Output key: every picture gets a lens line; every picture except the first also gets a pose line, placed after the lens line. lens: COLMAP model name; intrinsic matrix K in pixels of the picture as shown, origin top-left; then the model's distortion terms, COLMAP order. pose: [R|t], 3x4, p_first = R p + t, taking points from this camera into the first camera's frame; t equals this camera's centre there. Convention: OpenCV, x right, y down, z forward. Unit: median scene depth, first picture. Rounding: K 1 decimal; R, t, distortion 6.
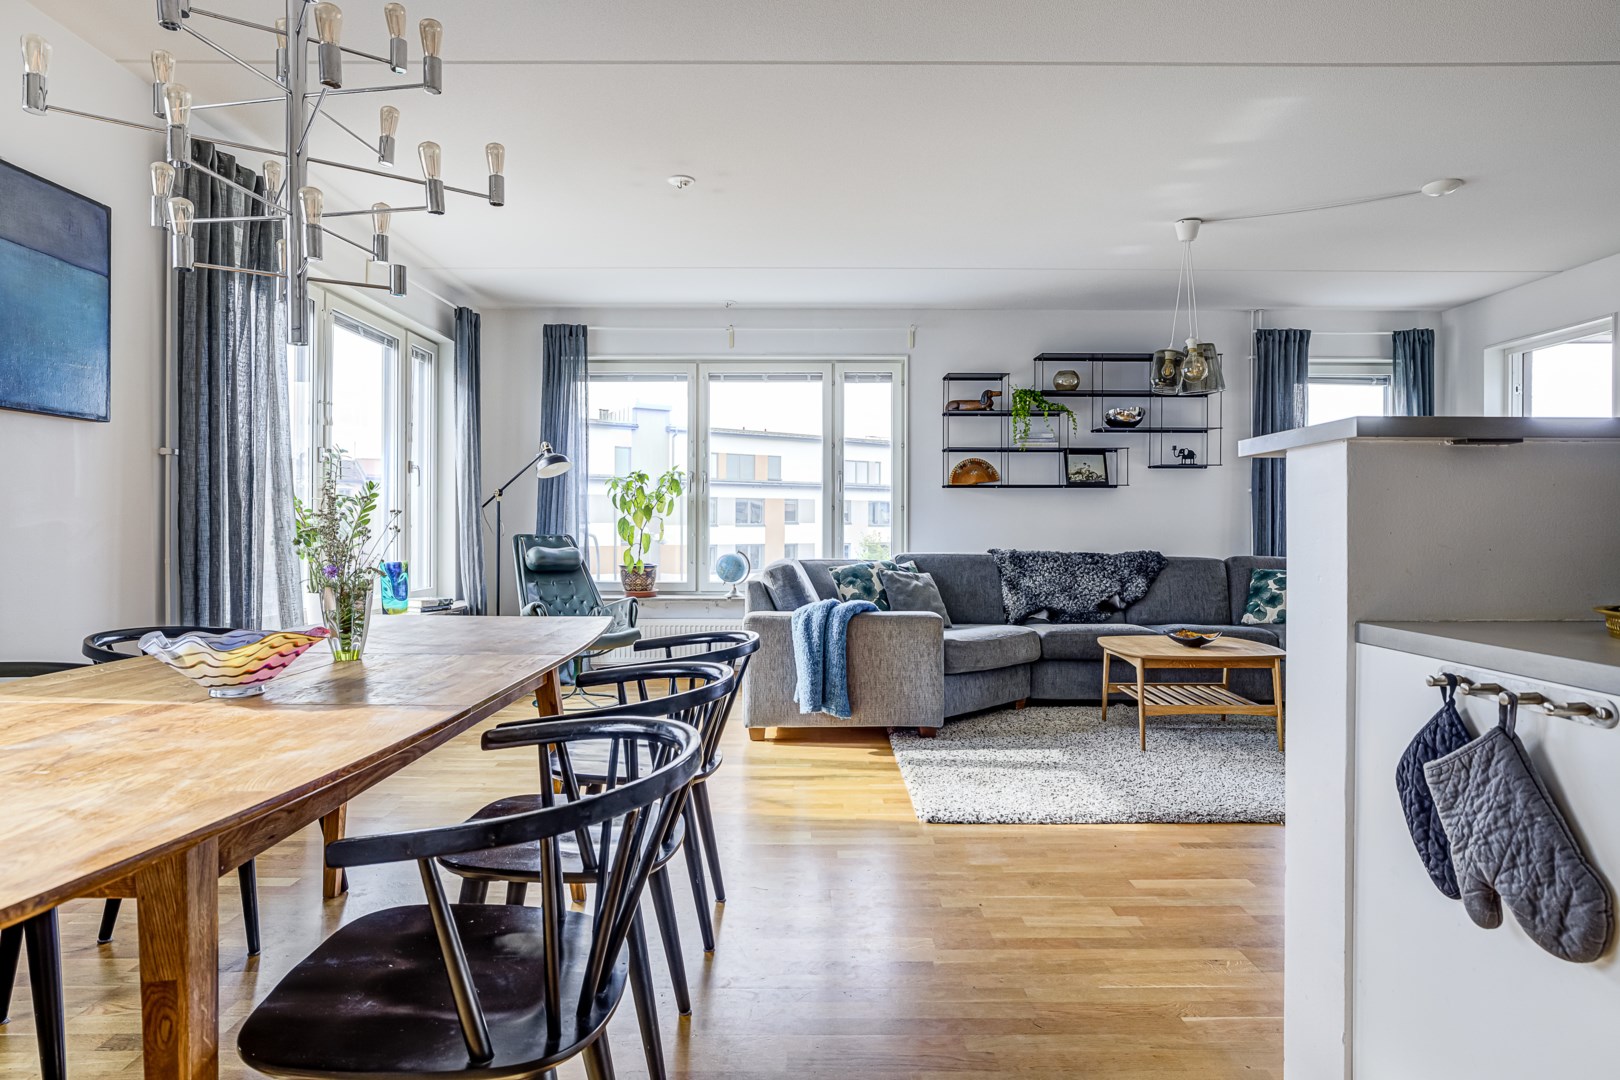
lens RADIAL K [[938.7, 0, 812.4], [0, 938.7, 527.8], [0, 0, 1]] dist [-0.025257, 0.015173]
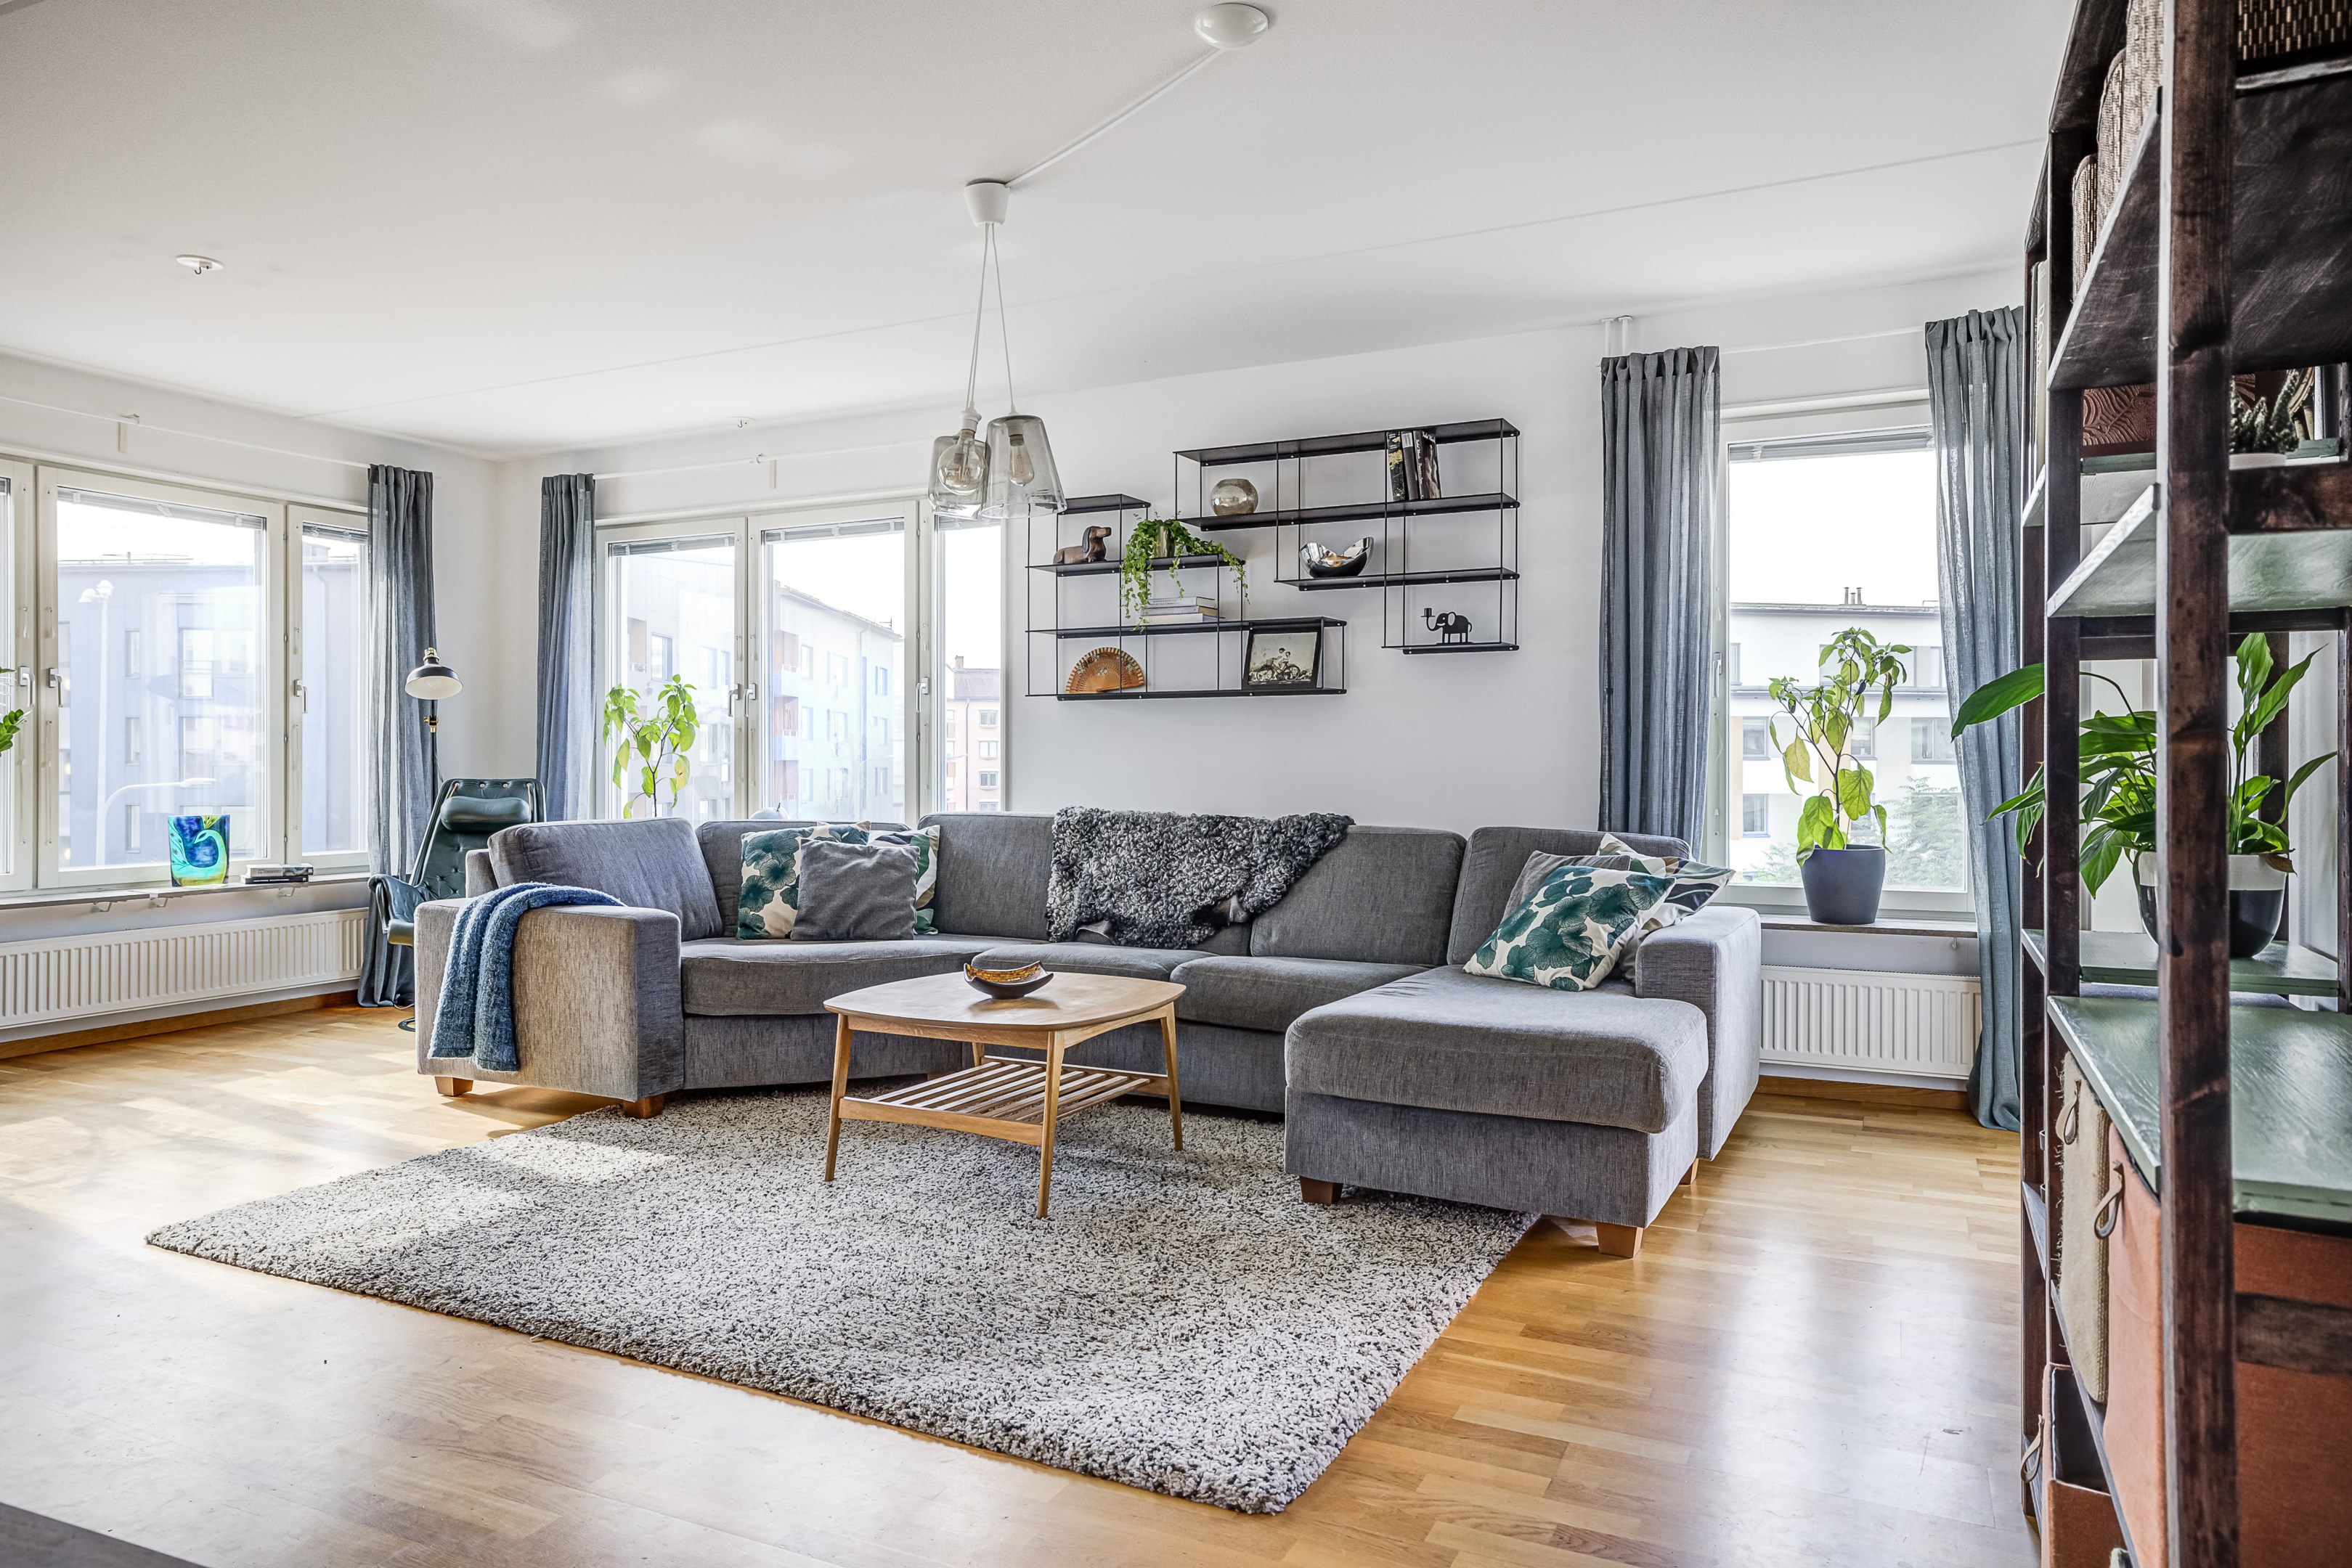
lens RADIAL K [[1483.3, 0, 1184.2], [0, 1483.3, 769.0], [0, 0, 1]] dist [-0.001599, 0.001978]
pose [[0.899537, -0.000525, -0.436845, 0.665120], [0.000900, 0.999999, 0.000652, -0.000945], [0.436845, -0.000980, 0.899536, 0.230234]]
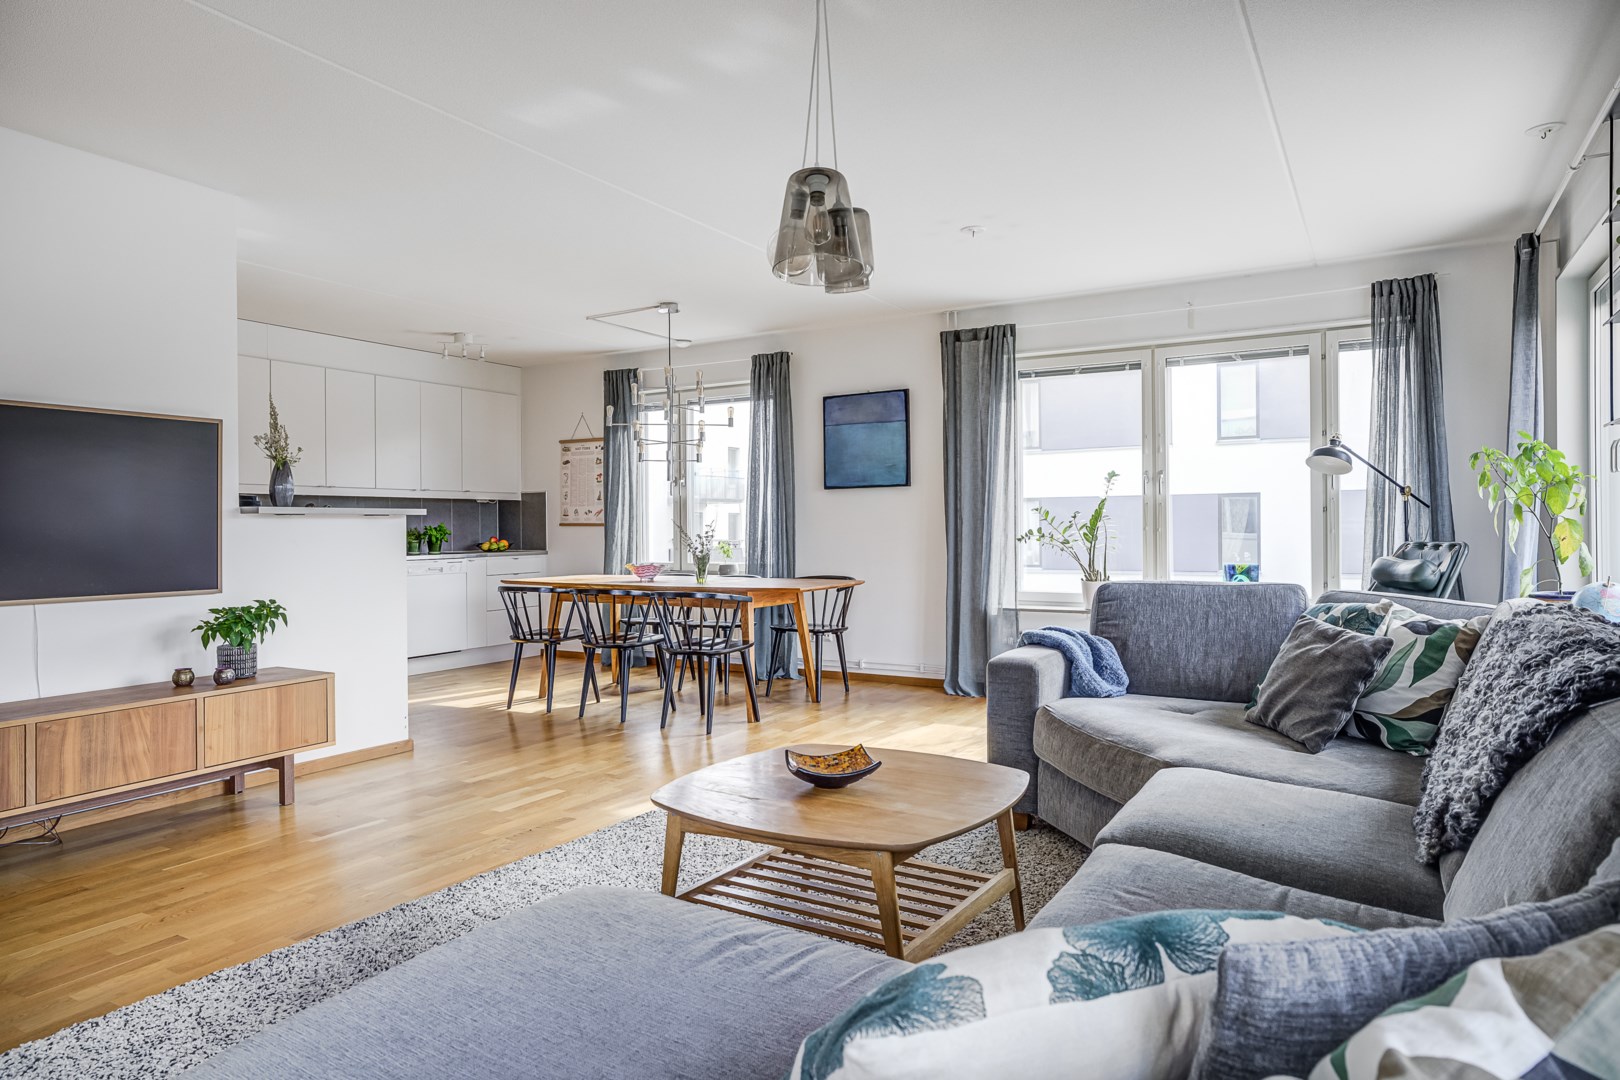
lens RADIAL K [[992.9, 0, 815.1], [0, 992.9, 533.8], [0, 0, 1]] dist [-0.014740, 0.023270]
pose [[-0.514385, 0.007528, -0.857526, 0.673000], [0.005875, 0.999969, 0.005254, -0.007344], [0.857539, -0.002335, -0.514414, 0.987790]]
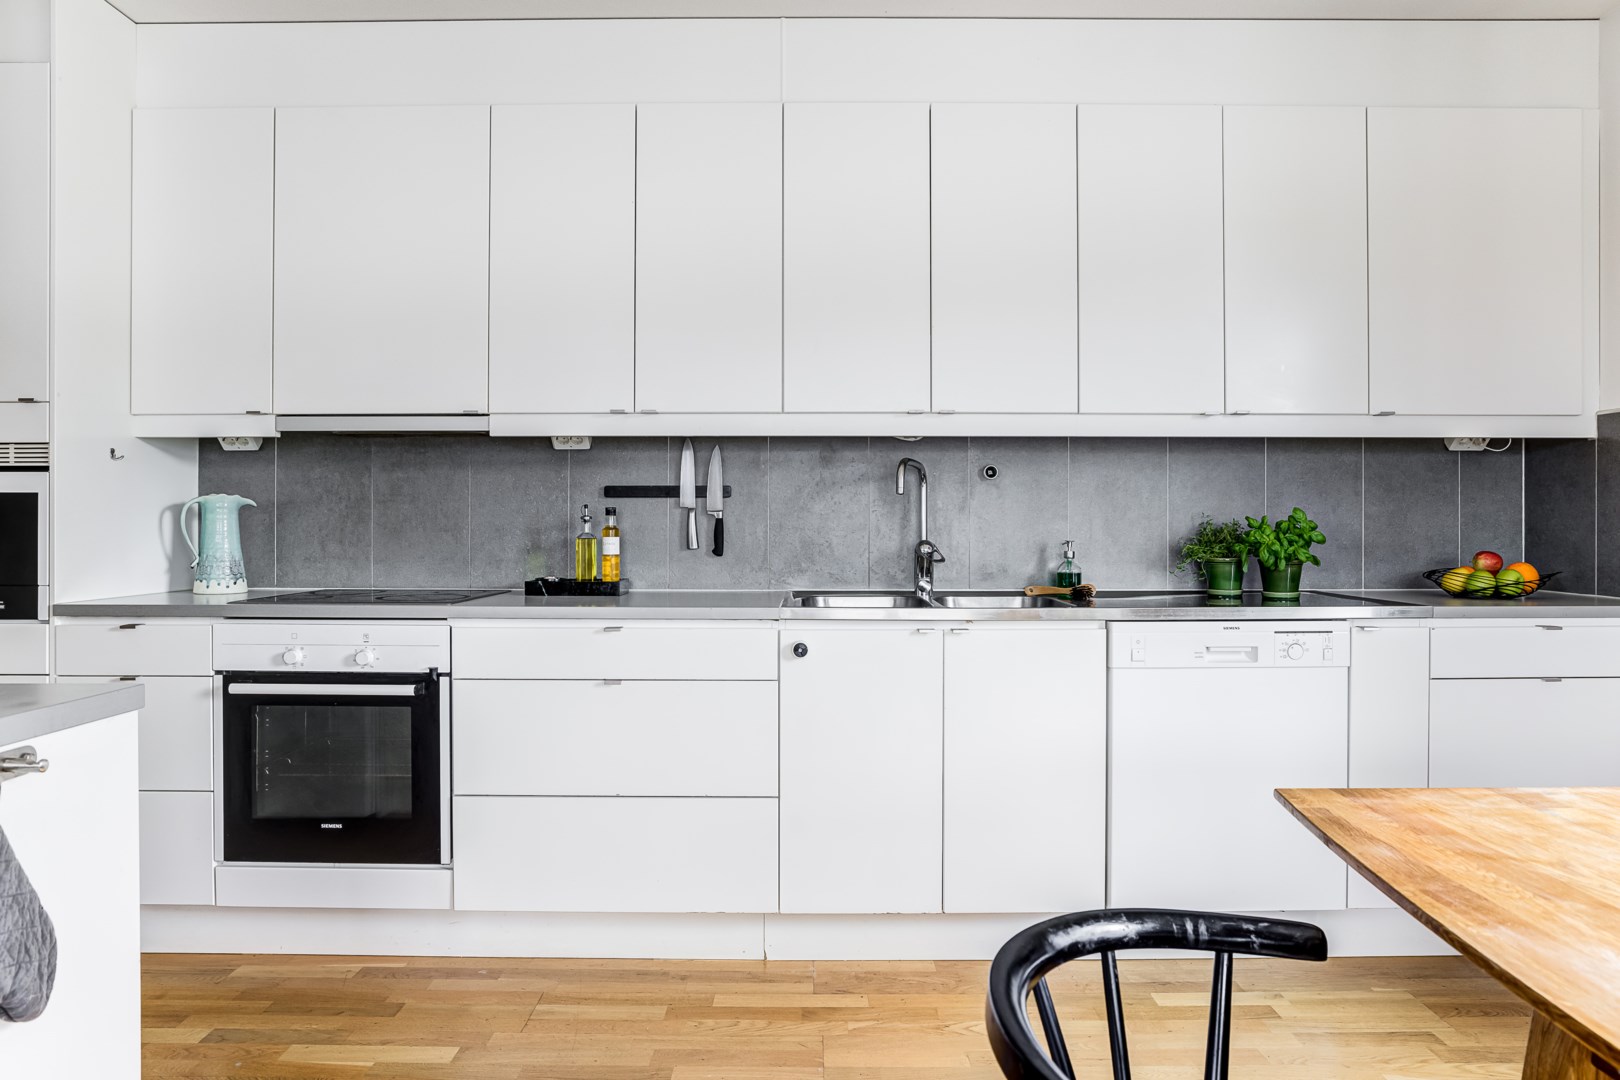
lens RADIAL K [[1021.8, 0, 810.2], [0, 1021.8, 539.2], [0, 0, 1]] dist [-0.001599, 0.001978]
pose [[-0.999787, -0.002444, 0.020506, -0.001160], [-0.002240, 0.999948, 0.009998, -0.007761], [-0.020529, 0.009950, -0.999740, 0.337376]]
